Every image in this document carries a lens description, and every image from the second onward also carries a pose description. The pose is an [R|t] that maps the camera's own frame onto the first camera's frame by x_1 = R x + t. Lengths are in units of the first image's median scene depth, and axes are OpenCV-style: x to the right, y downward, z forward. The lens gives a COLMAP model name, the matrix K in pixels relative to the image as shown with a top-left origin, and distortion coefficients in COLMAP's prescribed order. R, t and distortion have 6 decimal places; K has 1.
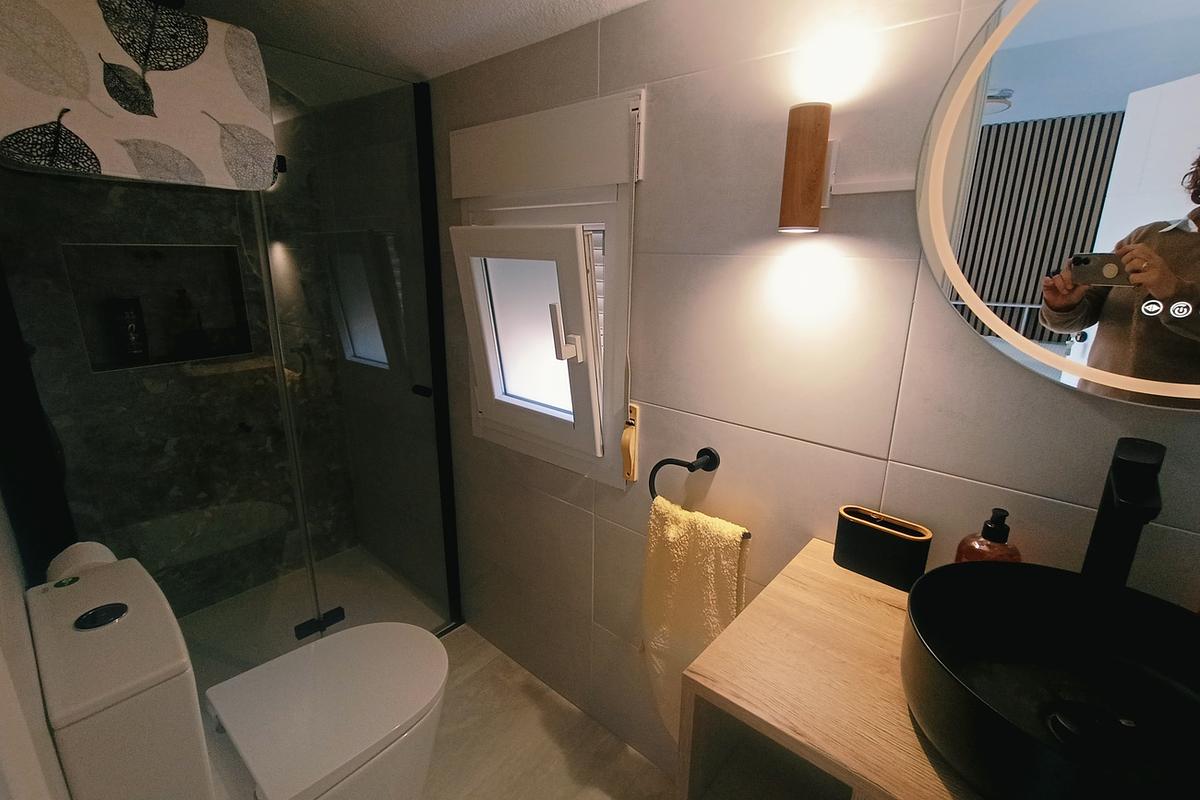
lens RADIAL K [[546.5, 0, 592.0], [0, 546.5, 399.3], [0, 0, 1]] dist [-0.029551, 0.017531]
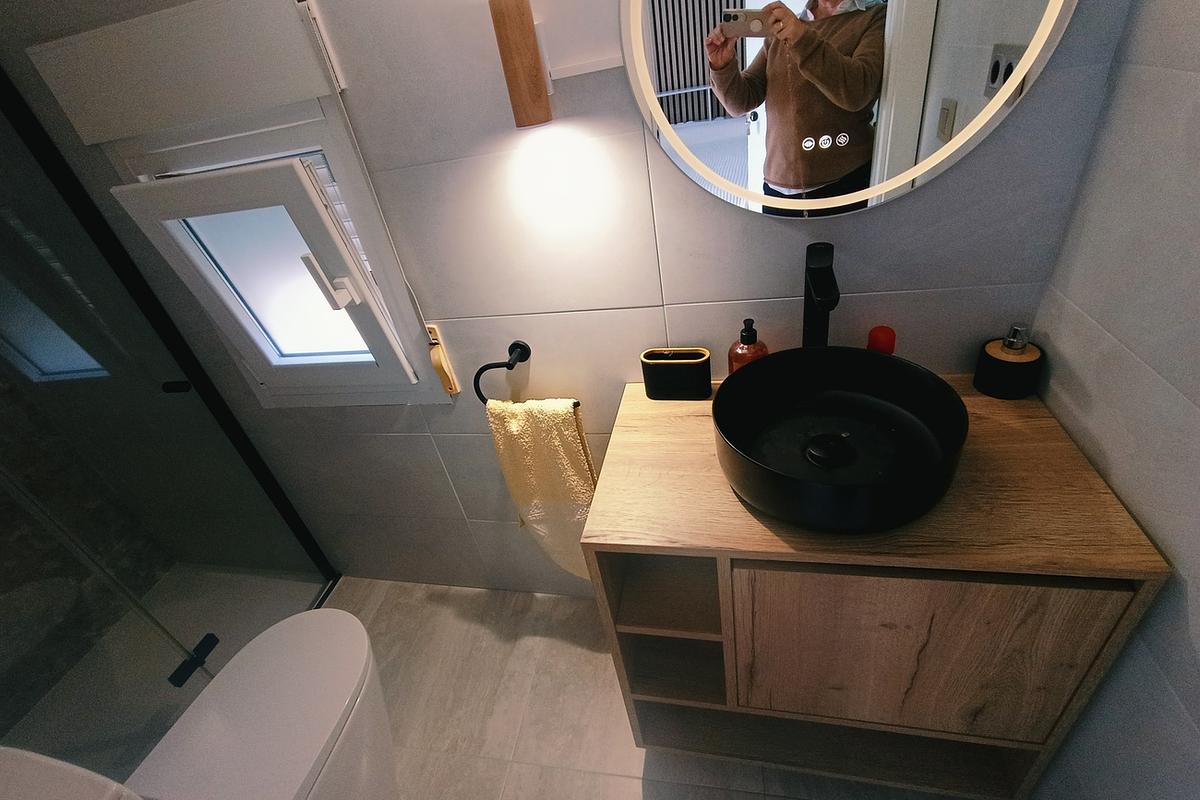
lens RADIAL K [[546.5, 0, 592.0], [0, 546.5, 399.3], [0, 0, 1]] dist [-0.029551, 0.017531]
pose [[0.857584, -0.402659, 0.320026, -0.044342], [0.299712, 0.896861, 0.325290, -0.106105], [-0.417999, -0.183048, 0.889815, -0.033487]]
